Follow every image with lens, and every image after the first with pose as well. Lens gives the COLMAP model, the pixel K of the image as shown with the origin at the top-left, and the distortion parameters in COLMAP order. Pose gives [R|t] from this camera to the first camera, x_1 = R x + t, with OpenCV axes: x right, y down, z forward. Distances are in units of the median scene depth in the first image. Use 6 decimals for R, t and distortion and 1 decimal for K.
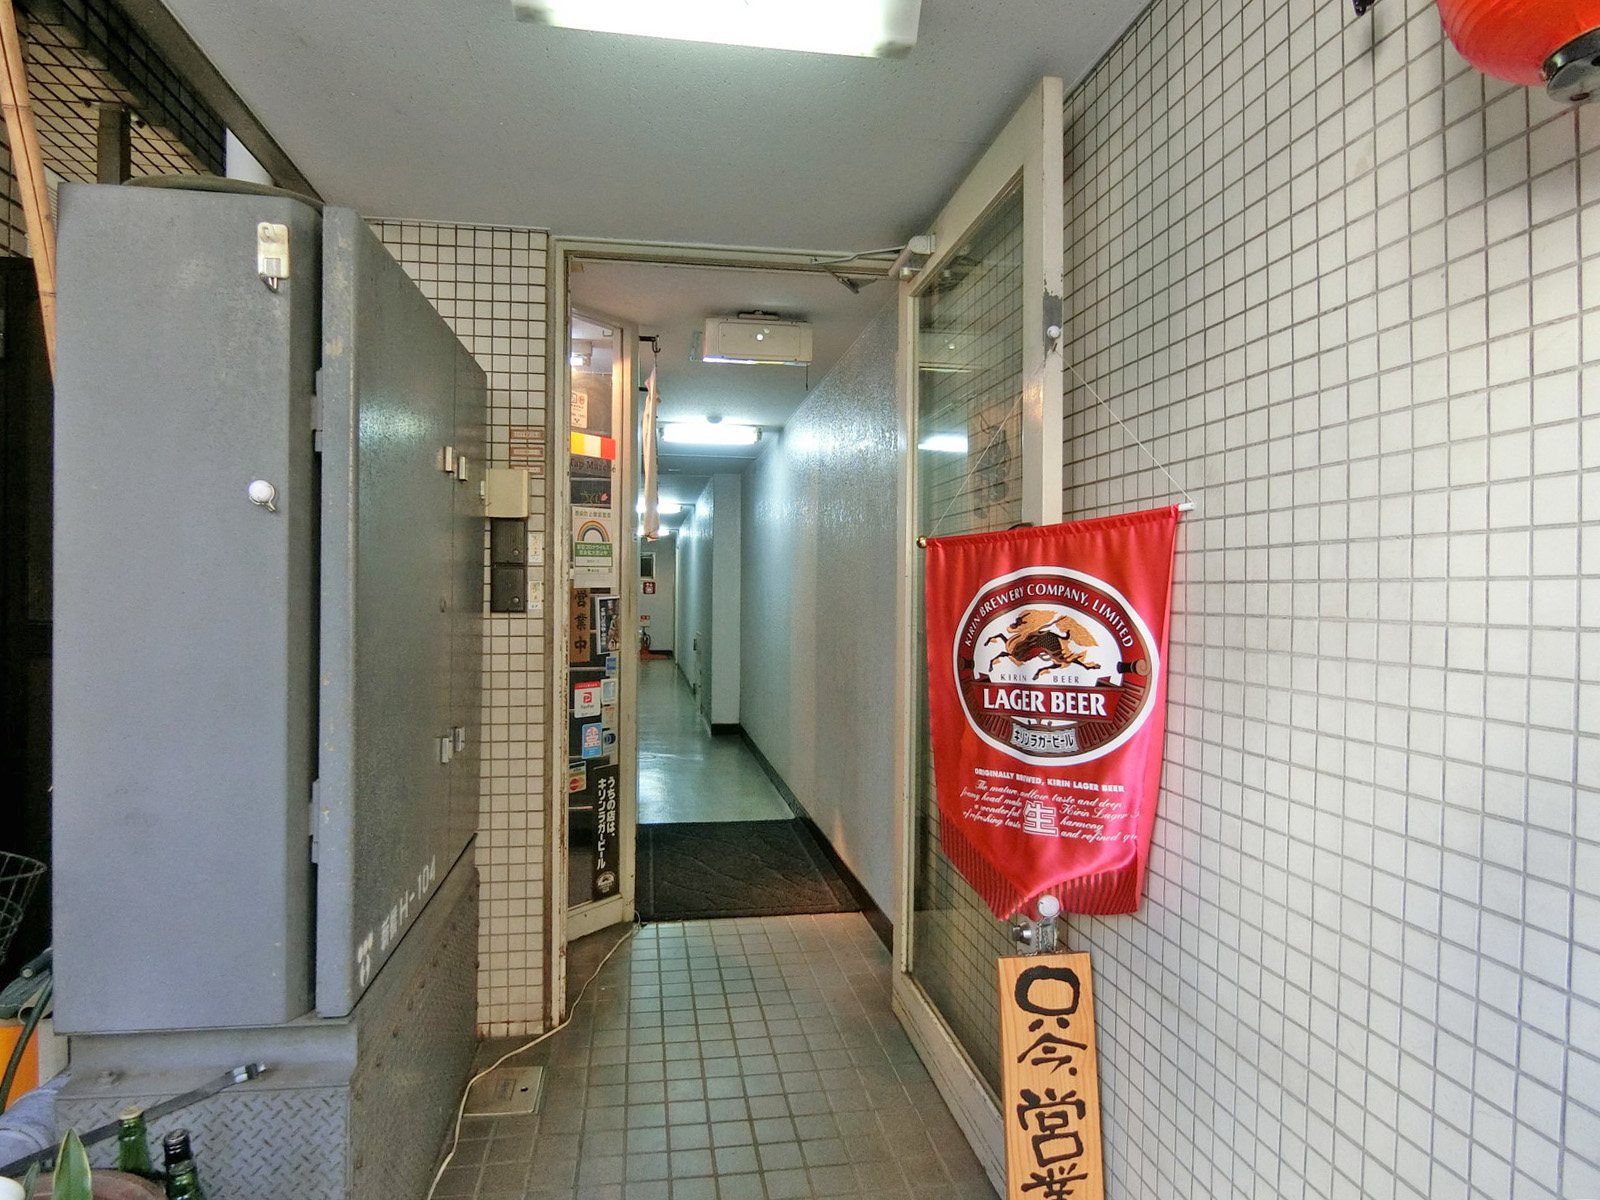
lens RADIAL K [[893.3, 0, 846.7], [0, 893.3, 587.9], [0, 0, 1]] dist [-0.051375, 0.001876]
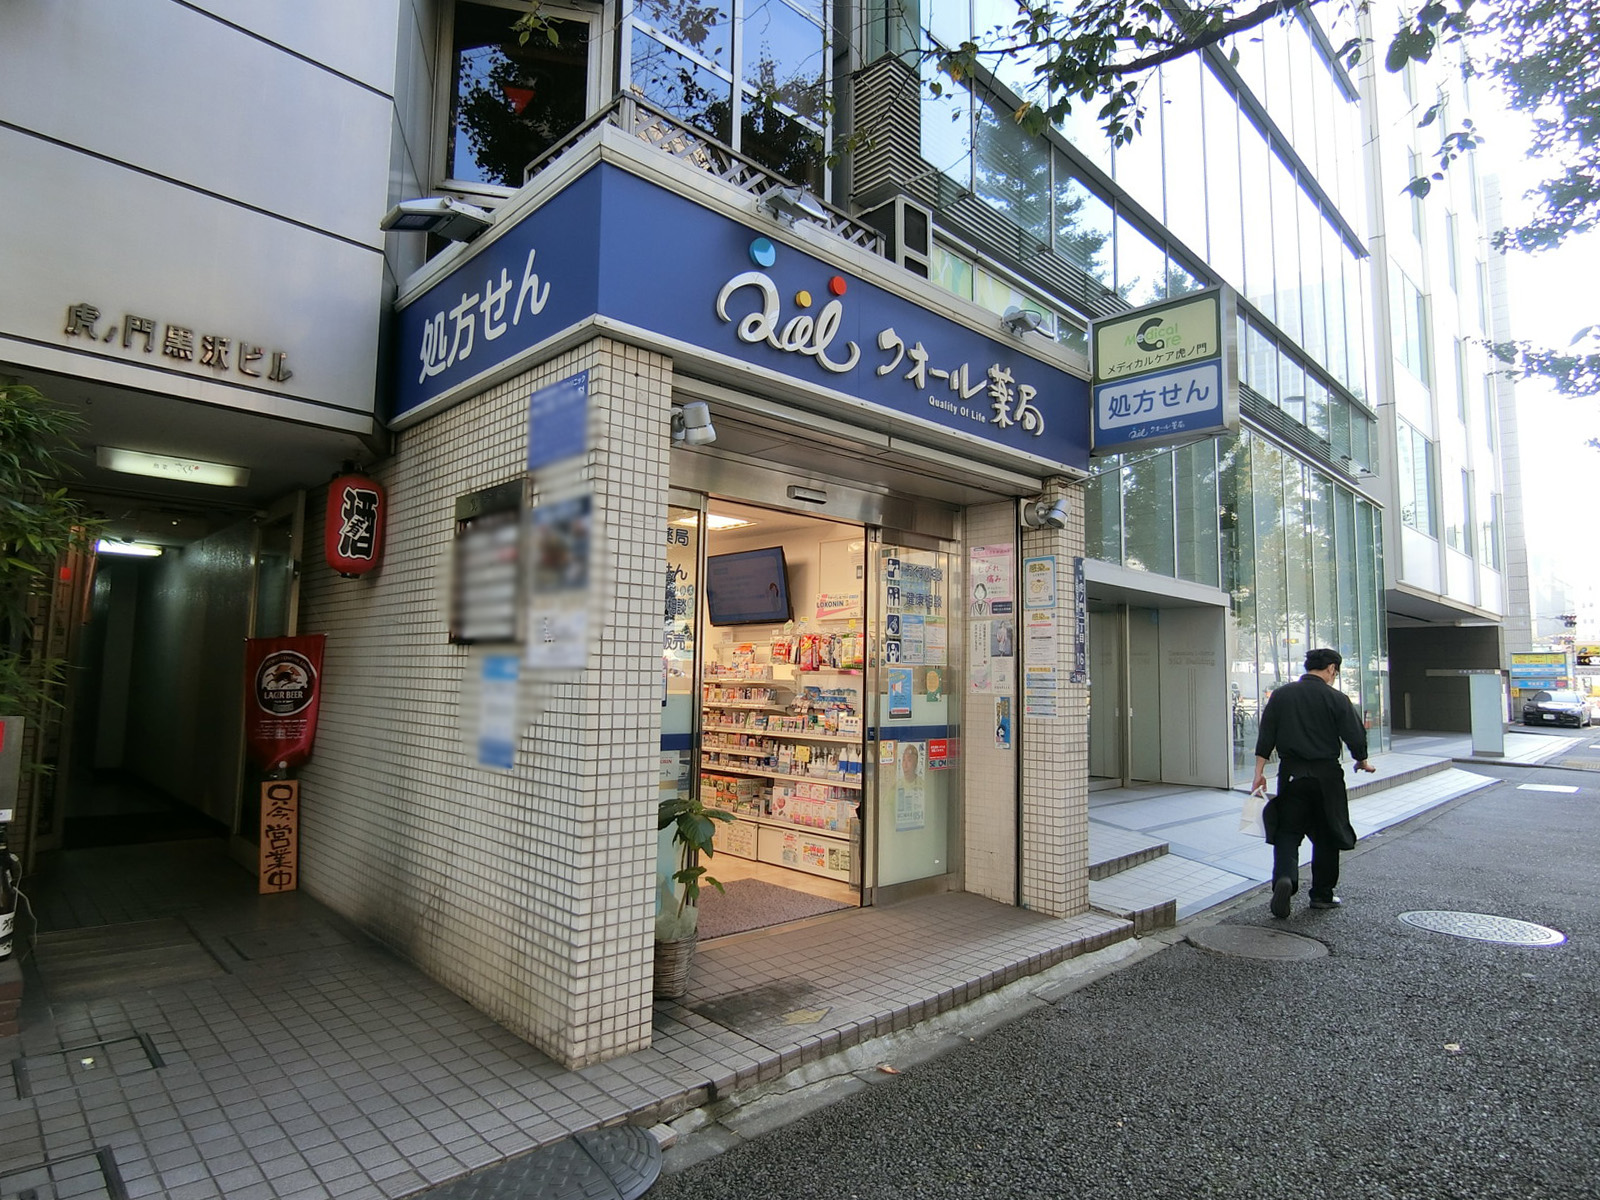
lens RADIAL K [[893.3, 0, 846.7], [0, 893.3, 587.9], [0, 0, 1]] dist [-0.051375, 0.001876]
pose [[0.825824, 0.063206, 0.560375, 0.114820], [-0.013142, 0.995586, -0.092926, 0.016186], [-0.563775, 0.069376, 0.823010, -2.572940]]
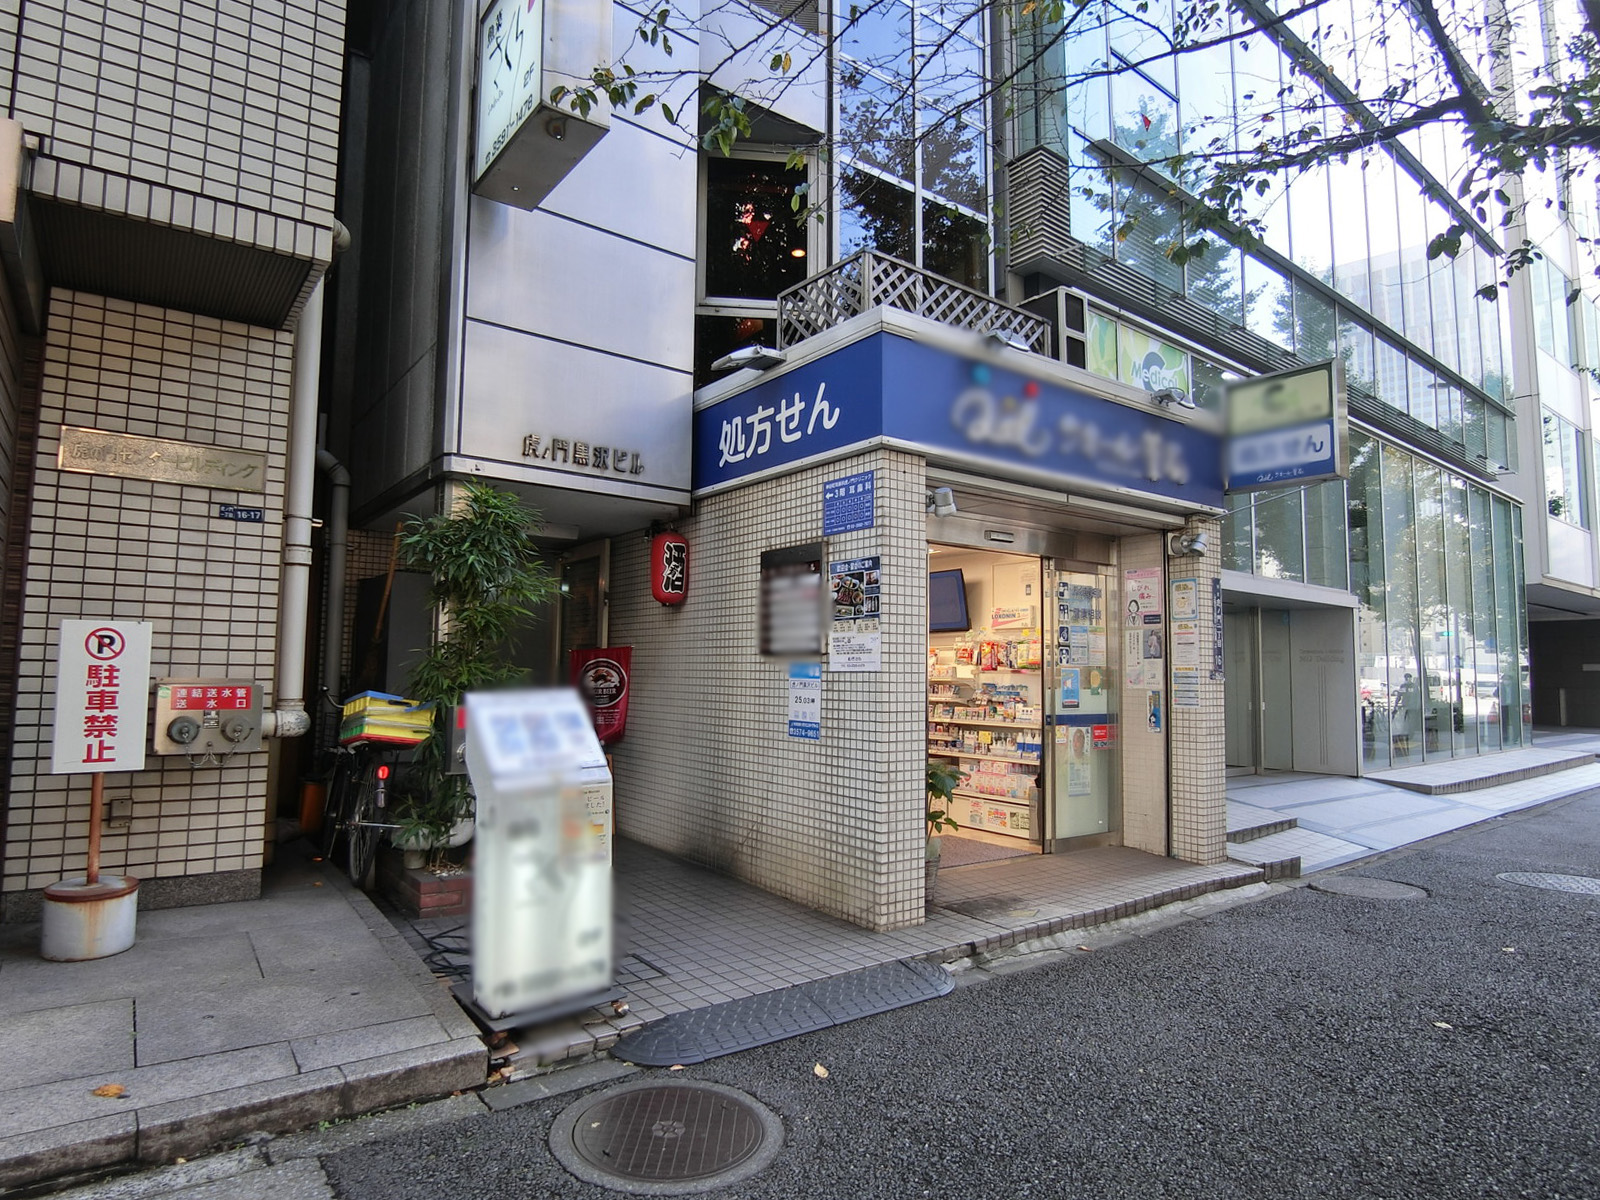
lens RADIAL K [[929.9, 0, 800.0], [0, 929.9, 600.0], [0, 0, 1]] dist [-0.059383, -0.003626]
pose [[0.906244, 0.038352, 0.421012, -0.768087], [-0.009091, 0.997414, -0.071292, 0.003551], [-0.422658, 0.060781, 0.904249, -3.292971]]
